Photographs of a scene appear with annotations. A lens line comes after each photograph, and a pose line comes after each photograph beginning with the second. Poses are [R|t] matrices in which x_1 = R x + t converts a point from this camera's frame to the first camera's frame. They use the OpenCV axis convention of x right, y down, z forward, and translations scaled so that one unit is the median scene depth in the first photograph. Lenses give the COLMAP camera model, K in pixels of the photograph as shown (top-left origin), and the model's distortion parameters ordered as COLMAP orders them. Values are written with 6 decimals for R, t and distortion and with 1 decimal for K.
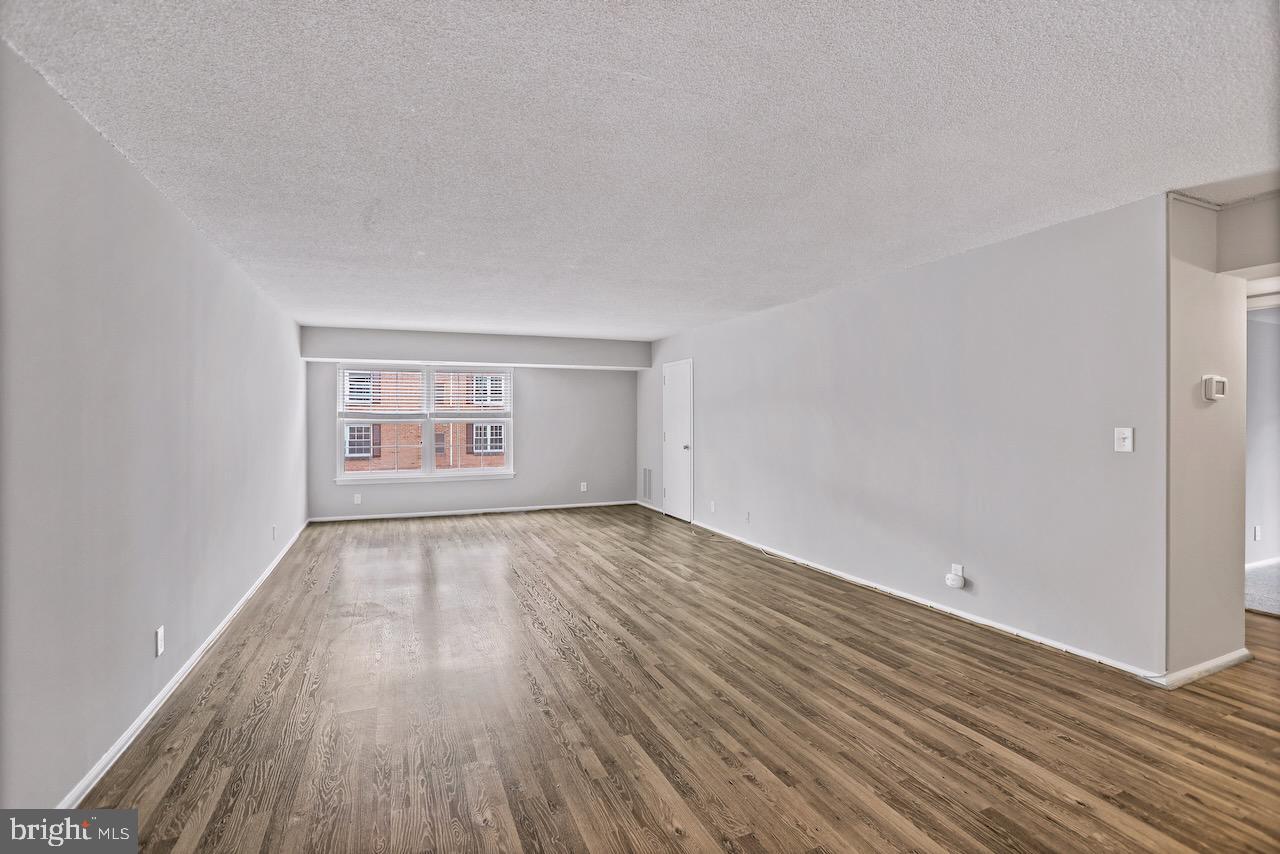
lens RADIAL K [[588.5, 0, 641.3], [0, 588.5, 417.6], [0, 0, 1]] dist [-0.060196, 0.019066]
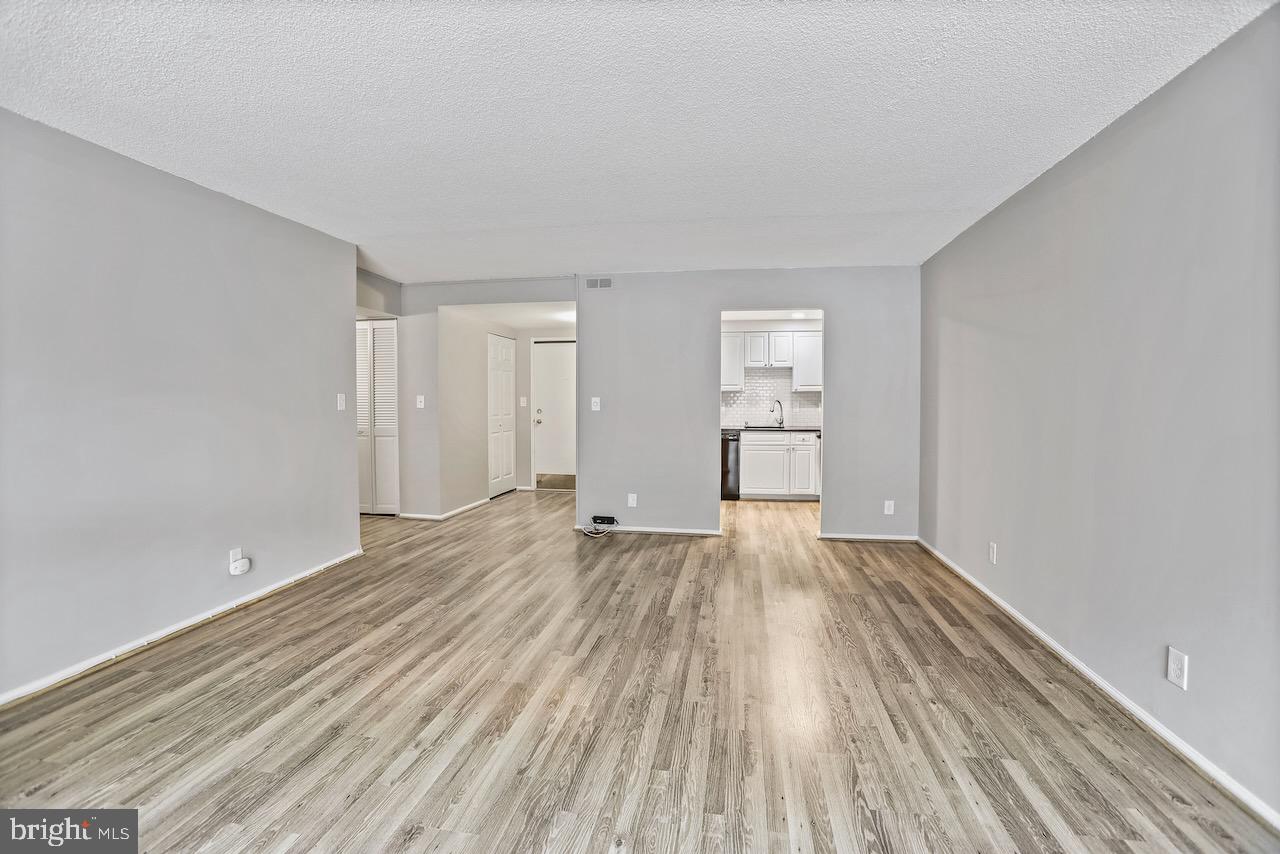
lens RADIAL K [[588.5, 0, 636.1], [0, 588.5, 424.2], [0, 0, 1]] dist [-0.060196, 0.019066]
pose [[-0.838637, -0.022742, 0.544215, -0.409962], [-0.000855, 0.999182, 0.040437, 0.023937], [-0.544690, 0.033447, -0.837970, 1.279701]]
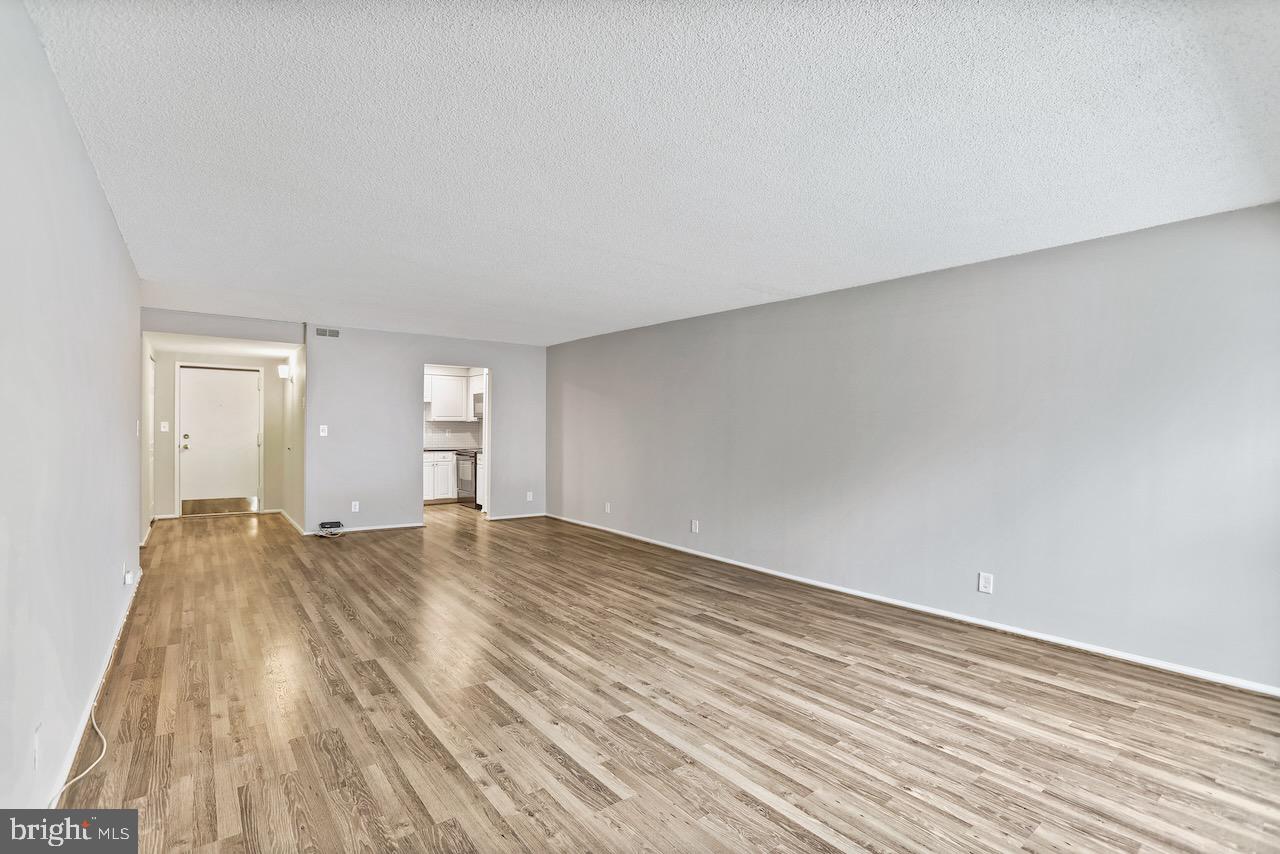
lens RADIAL K [[588.5, 0, 629.7], [0, 588.5, 424.4], [0, 0, 1]] dist [-0.060196, 0.019066]
pose [[-0.970988, -0.011750, -0.238839, -0.048351], [-0.010497, 0.999924, -0.006516, 0.016931], [0.238897, -0.003820, -0.971037, 1.969402]]
